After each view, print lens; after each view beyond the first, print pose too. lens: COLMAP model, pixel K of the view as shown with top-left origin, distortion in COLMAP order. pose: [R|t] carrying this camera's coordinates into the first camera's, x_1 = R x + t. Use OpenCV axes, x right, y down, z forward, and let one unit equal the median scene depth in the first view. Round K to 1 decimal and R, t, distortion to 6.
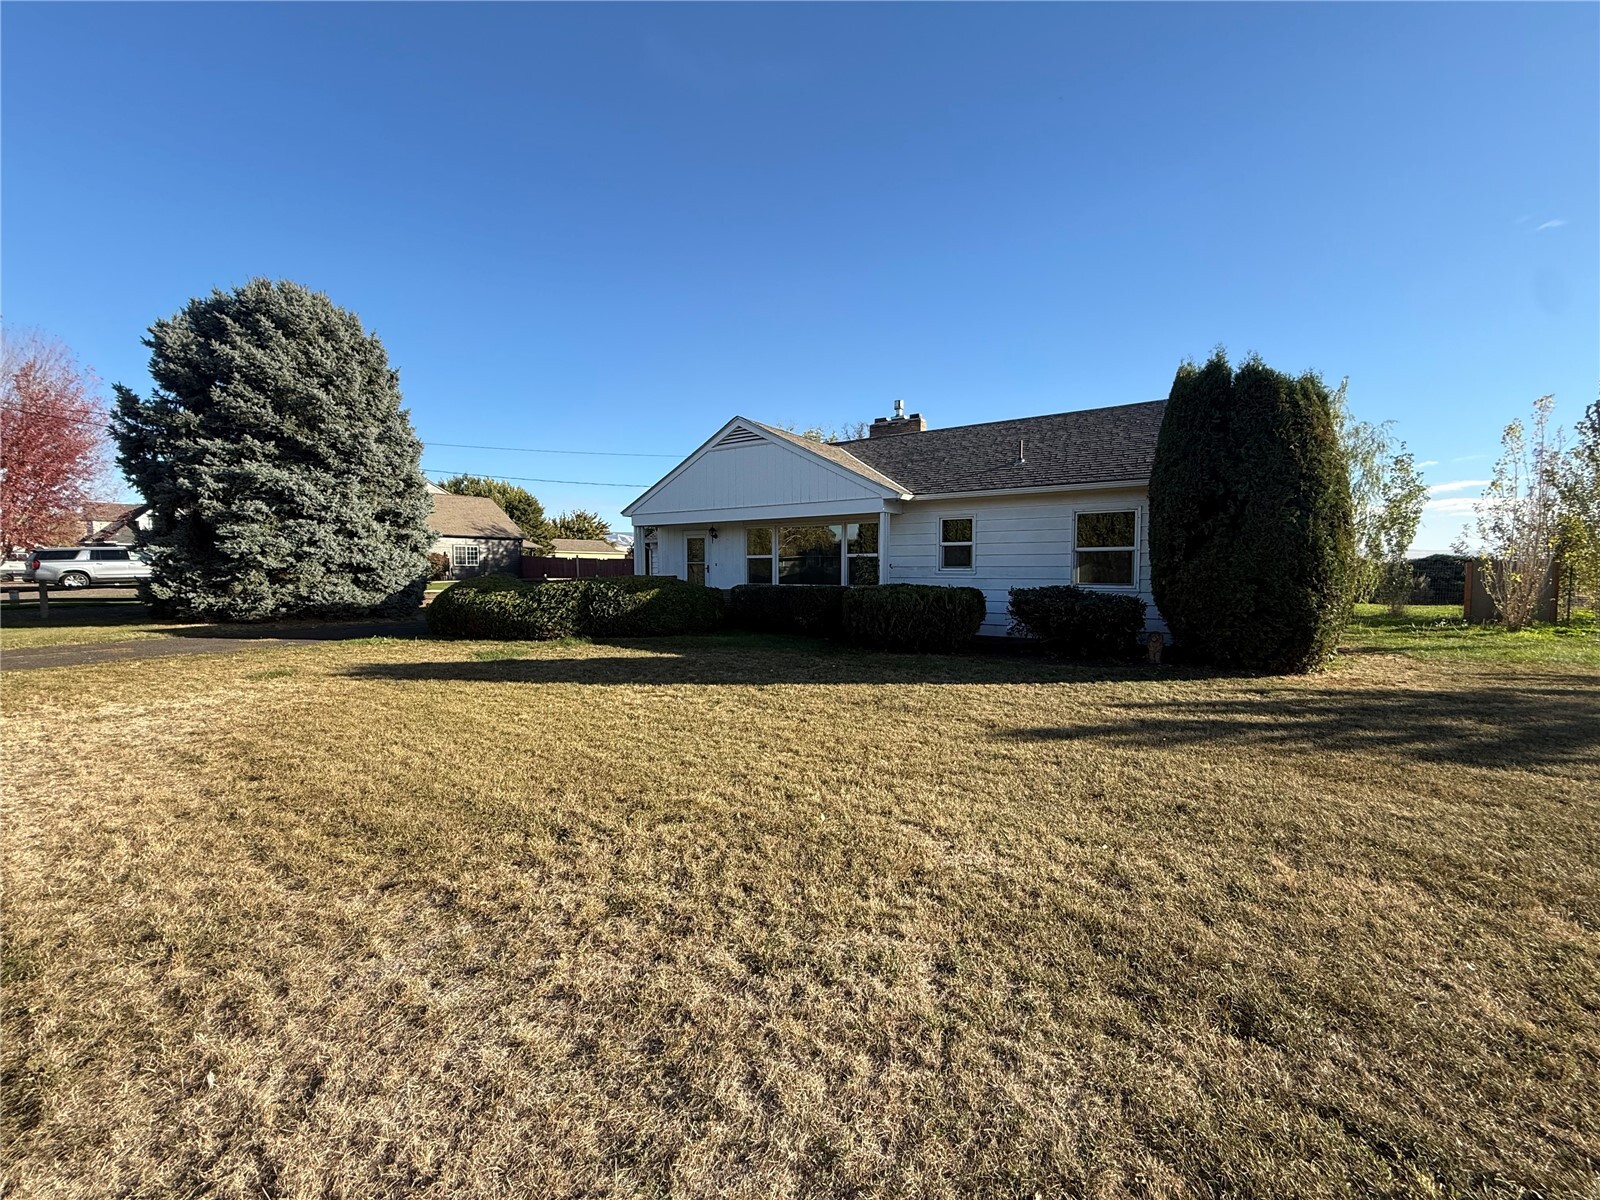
lens RADIAL K [[635.6, 0, 800.0], [0, 635.6, 600.0], [0, 0, 1]] dist [-0.000234, 0.000529]
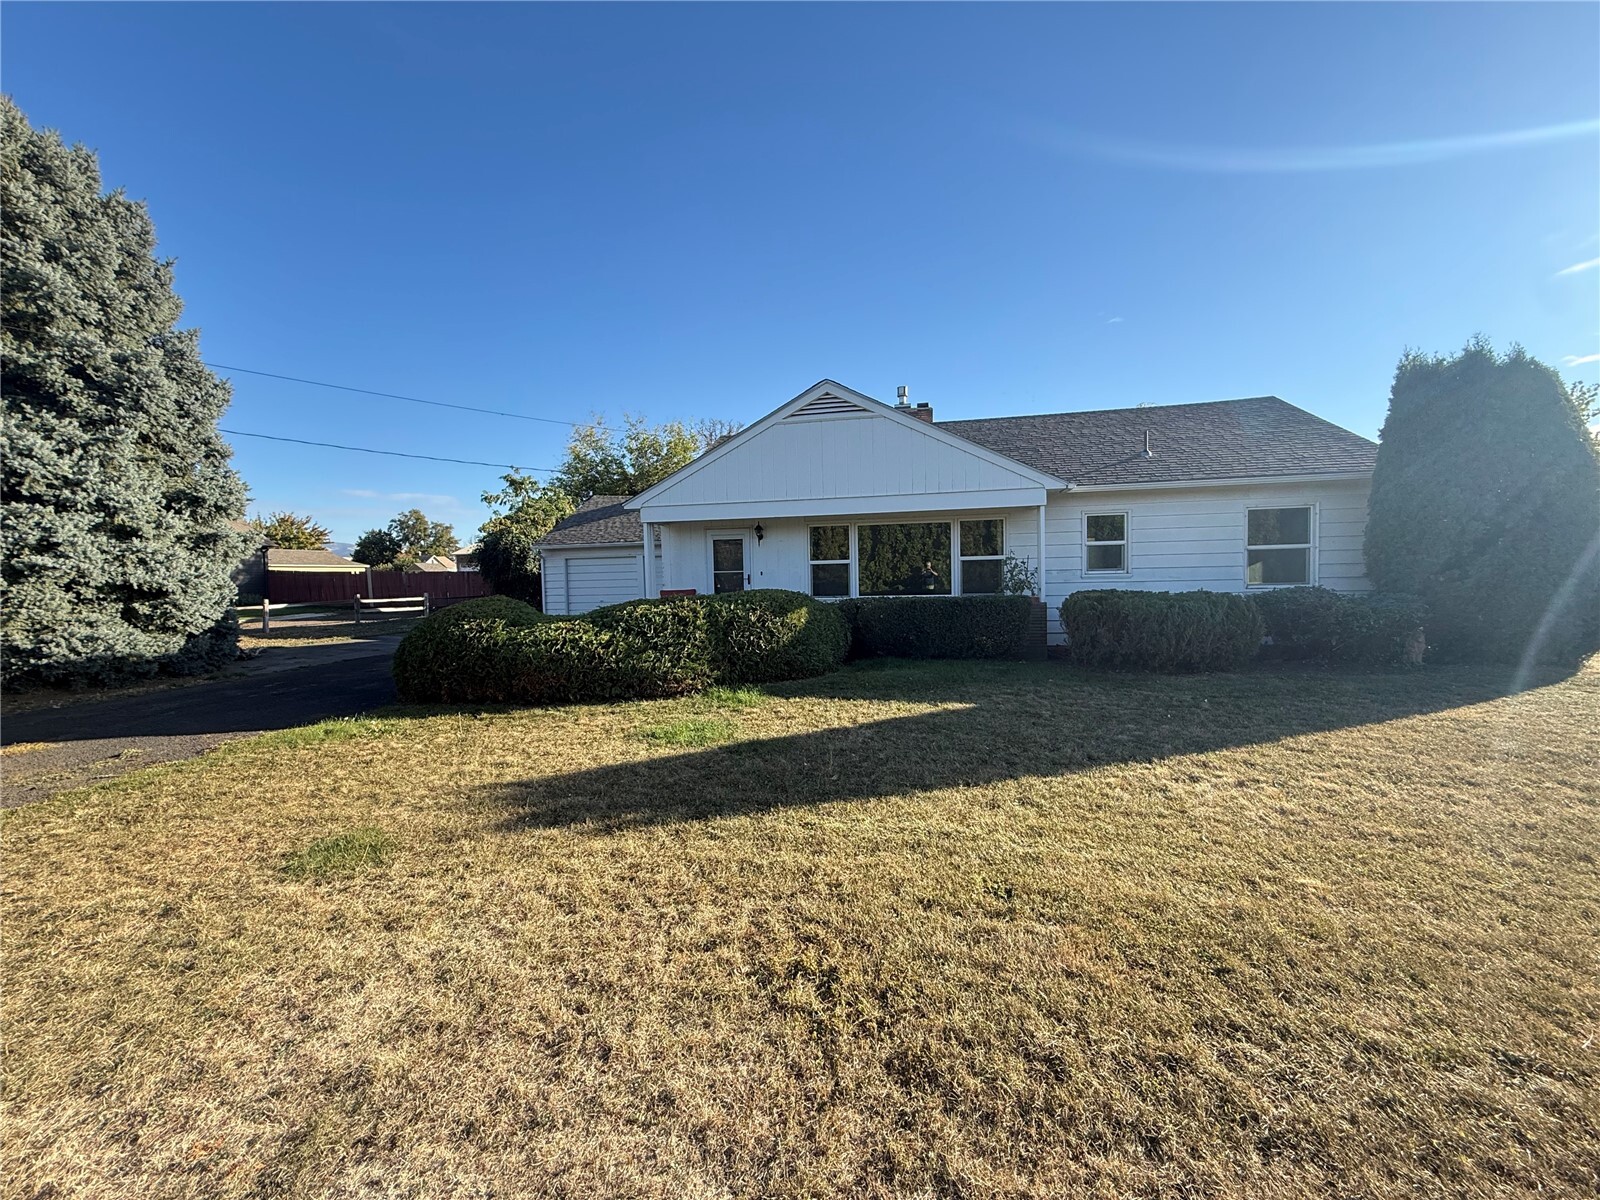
lens RADIAL K [[635.6, 0, 800.0], [0, 635.6, 600.0], [0, 0, 1]] dist [-0.000234, 0.000529]
pose [[0.927616, -0.035436, 0.371852, -0.372061], [0.040804, 0.999146, -0.006574, -0.016458], [-0.371301, 0.021271, 0.928269, 0.266359]]
